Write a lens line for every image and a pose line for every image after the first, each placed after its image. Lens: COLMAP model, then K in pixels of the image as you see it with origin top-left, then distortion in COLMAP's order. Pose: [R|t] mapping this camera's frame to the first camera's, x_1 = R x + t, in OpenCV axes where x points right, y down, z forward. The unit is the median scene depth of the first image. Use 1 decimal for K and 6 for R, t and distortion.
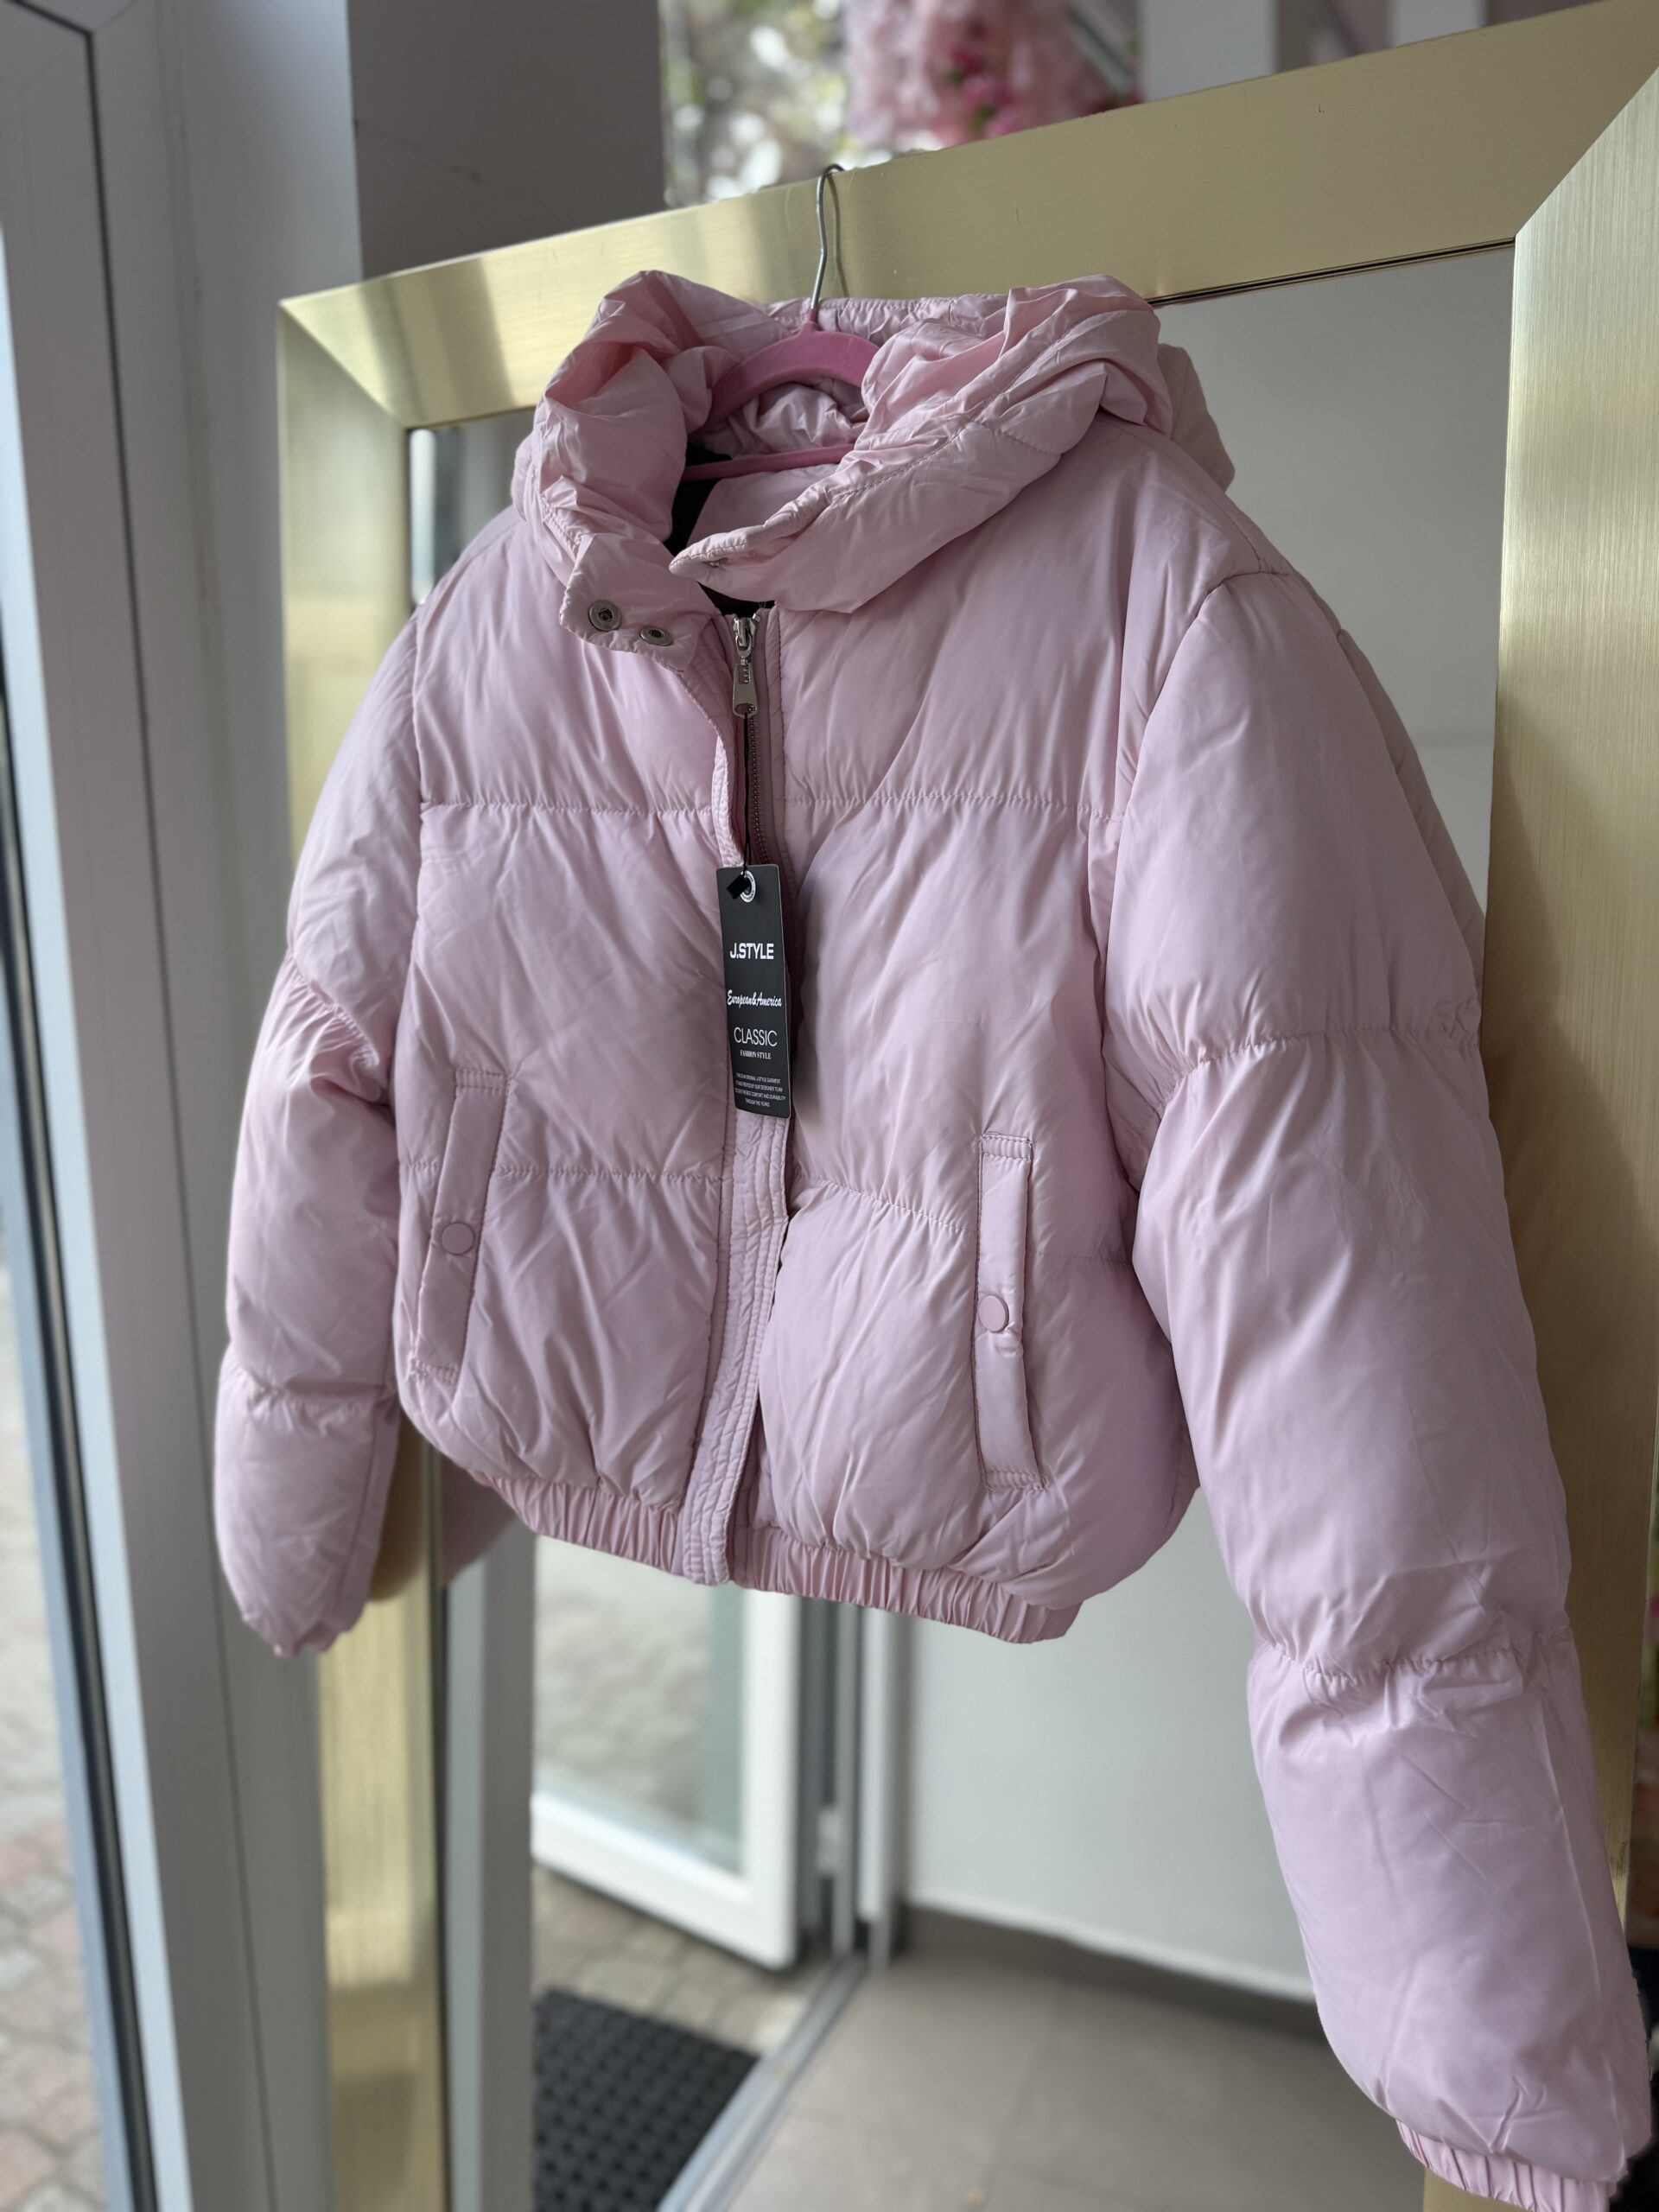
lens RADIAL K [[1614.9, 0, 822.9], [0, 1614.9, 1122.3], [0, 0, 1]] dist [0.070665, -0.146610]
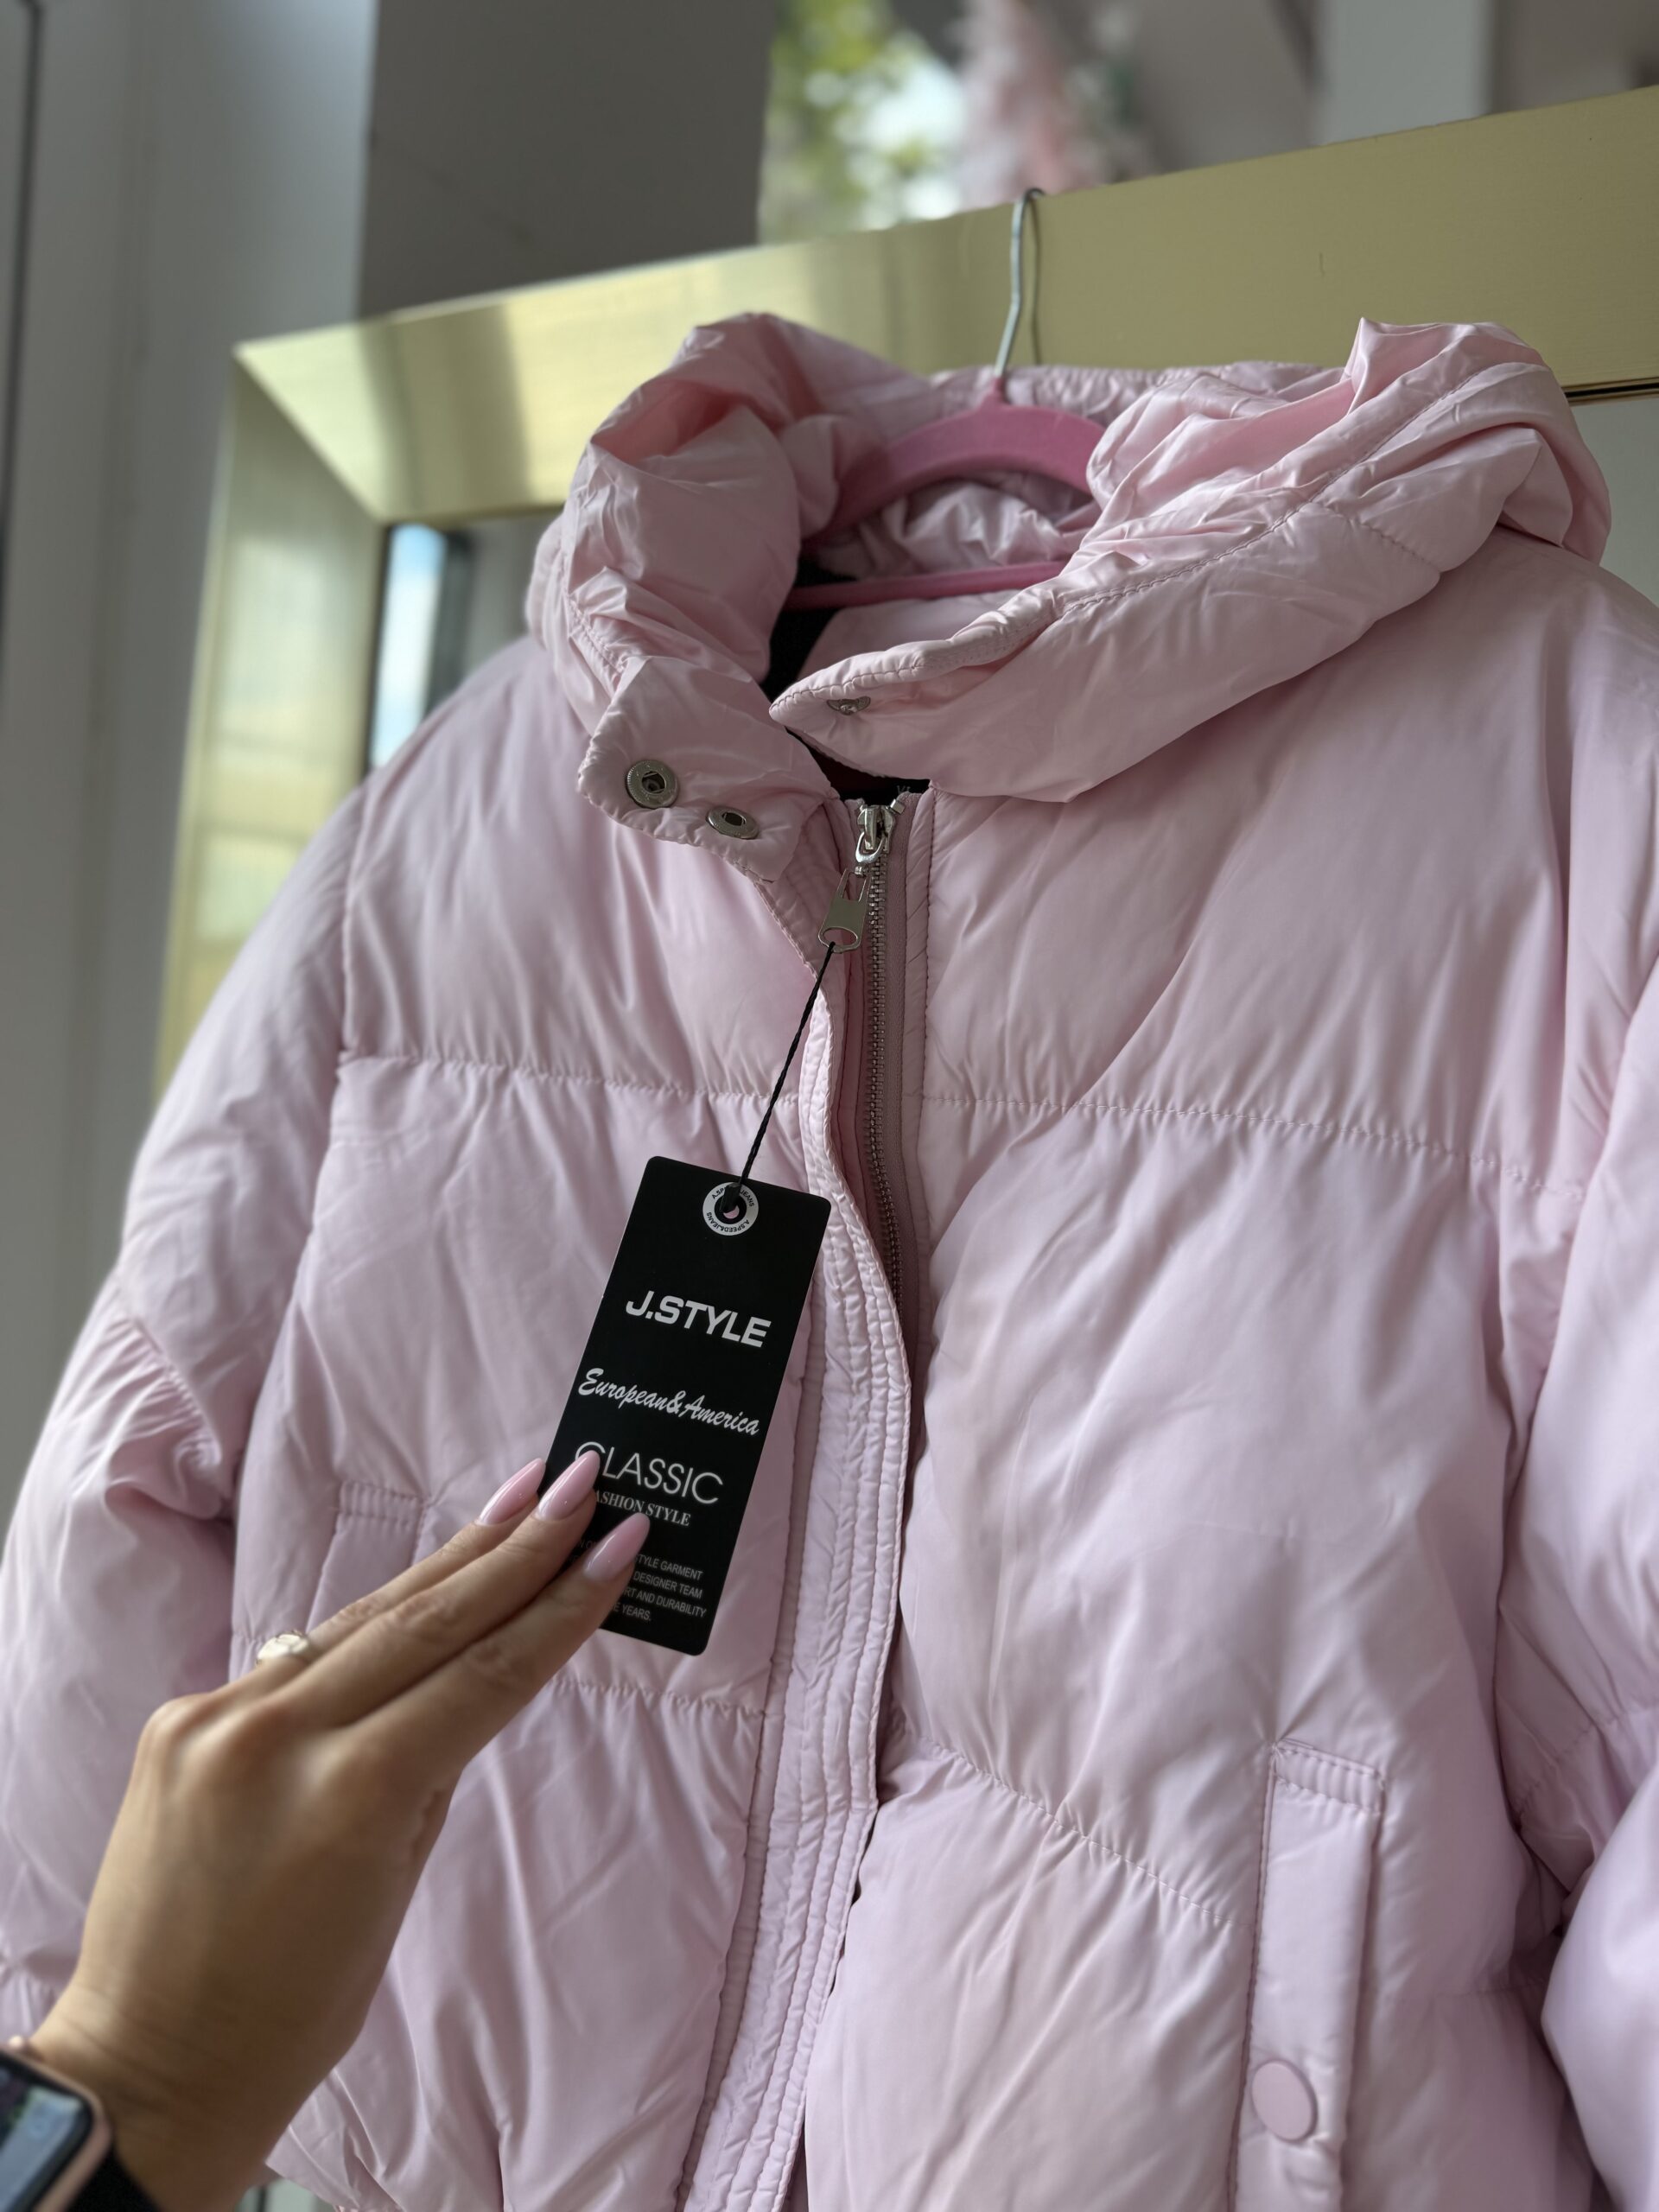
lens RADIAL K [[1545.3, 0, 829.1], [0, 1545.3, 1095.9], [0, 0, 1]] dist [0.096889, -0.121638]
pose [[0.997513, 0.070109, 0.007189, -0.062646], [-0.068147, 0.985525, -0.155231, -0.105765], [-0.017968, 0.154355, 0.987852, 0.424015]]
